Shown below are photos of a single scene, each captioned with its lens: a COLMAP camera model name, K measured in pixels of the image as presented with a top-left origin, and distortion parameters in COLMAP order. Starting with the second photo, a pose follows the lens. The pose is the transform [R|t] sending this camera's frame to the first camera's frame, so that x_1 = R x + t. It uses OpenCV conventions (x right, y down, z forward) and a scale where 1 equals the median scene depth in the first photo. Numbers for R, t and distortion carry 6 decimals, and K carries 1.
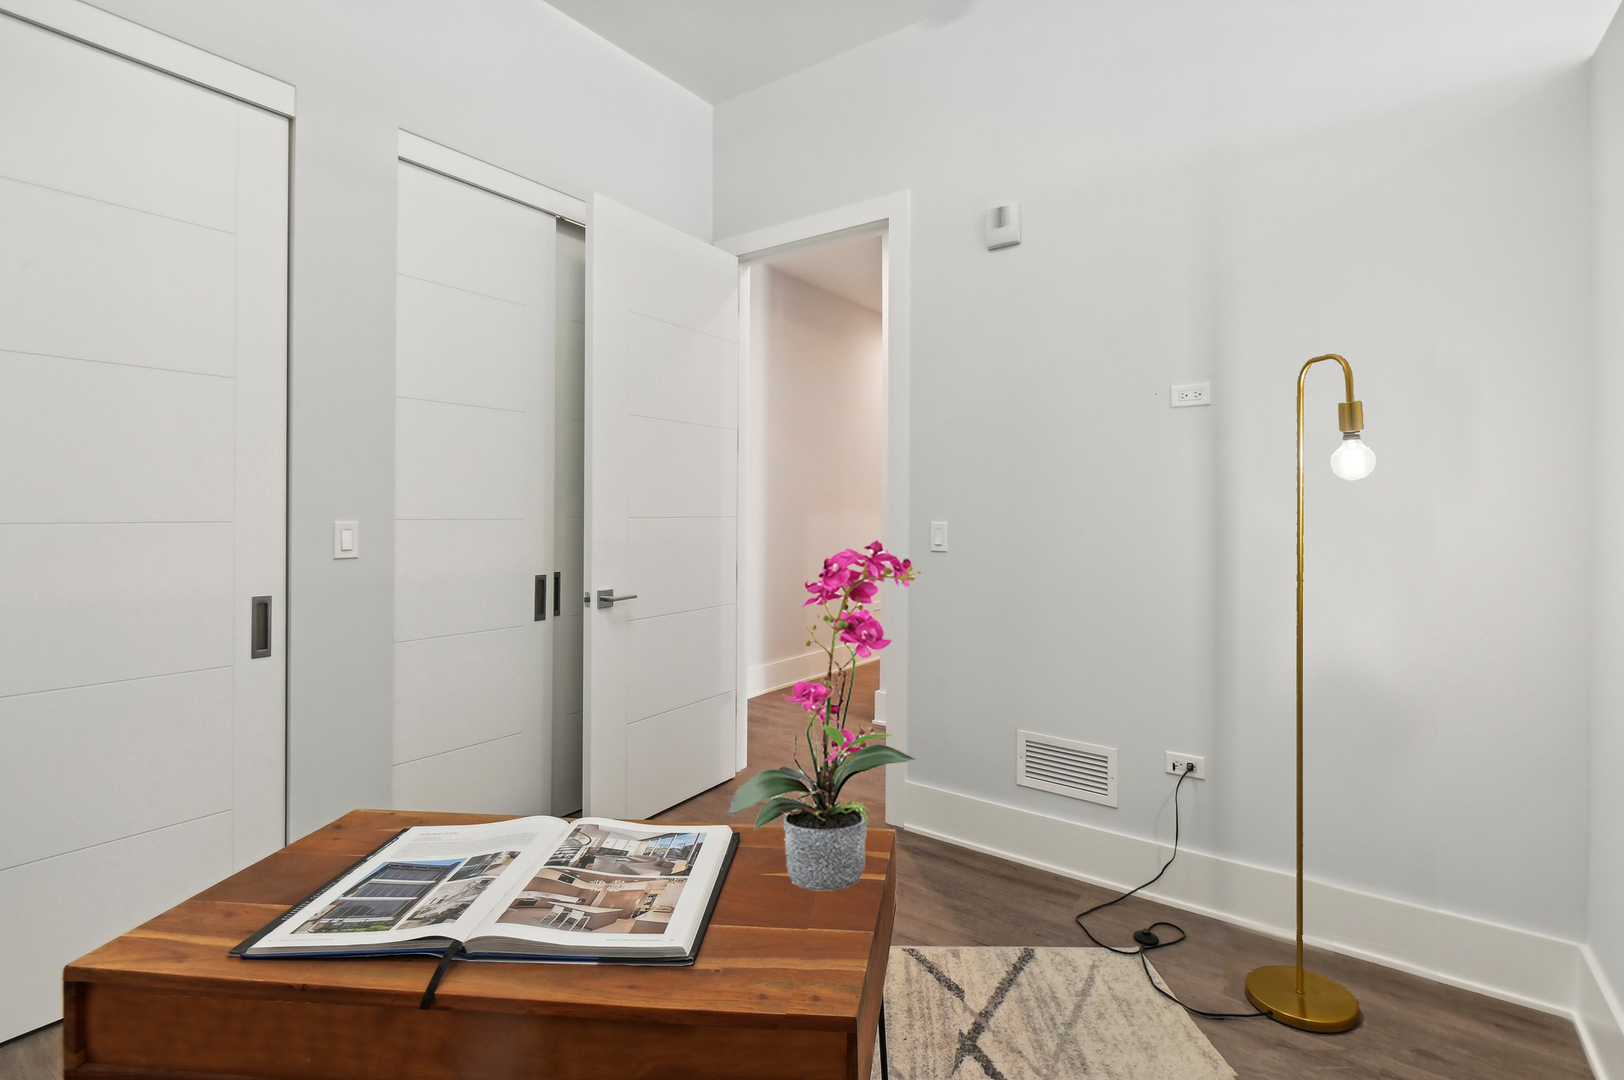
lens RADIAL K [[768.8, 0, 811.2], [0, 768.8, 530.5], [0, 0, 1]] dist [-0.000632, -0.001209]
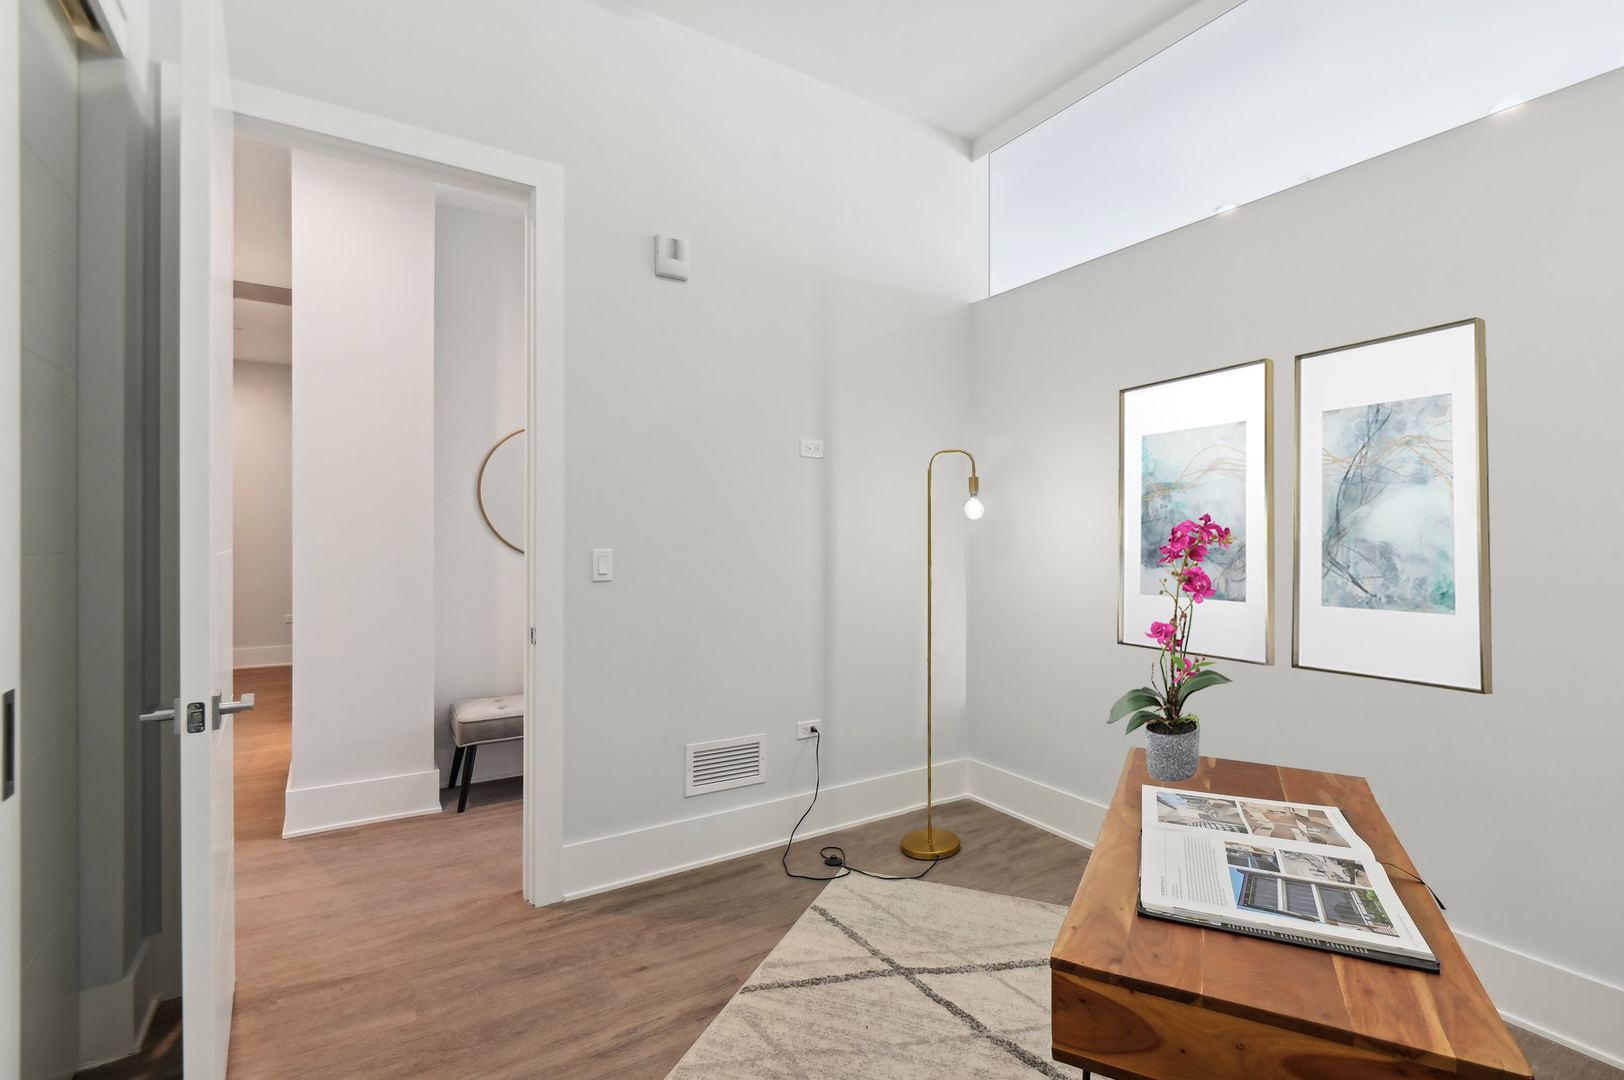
lens RADIAL K [[731.2, 0, 816.1], [0, 731.2, 529.7], [0, 0, 1]] dist [-0.003208, -0.000789]
pose [[0.353174, -0.005337, 0.935542, -1.723121], [0.003452, 0.999984, 0.004402, -0.084231], [-0.935551, 0.001675, 0.353187, 1.225007]]
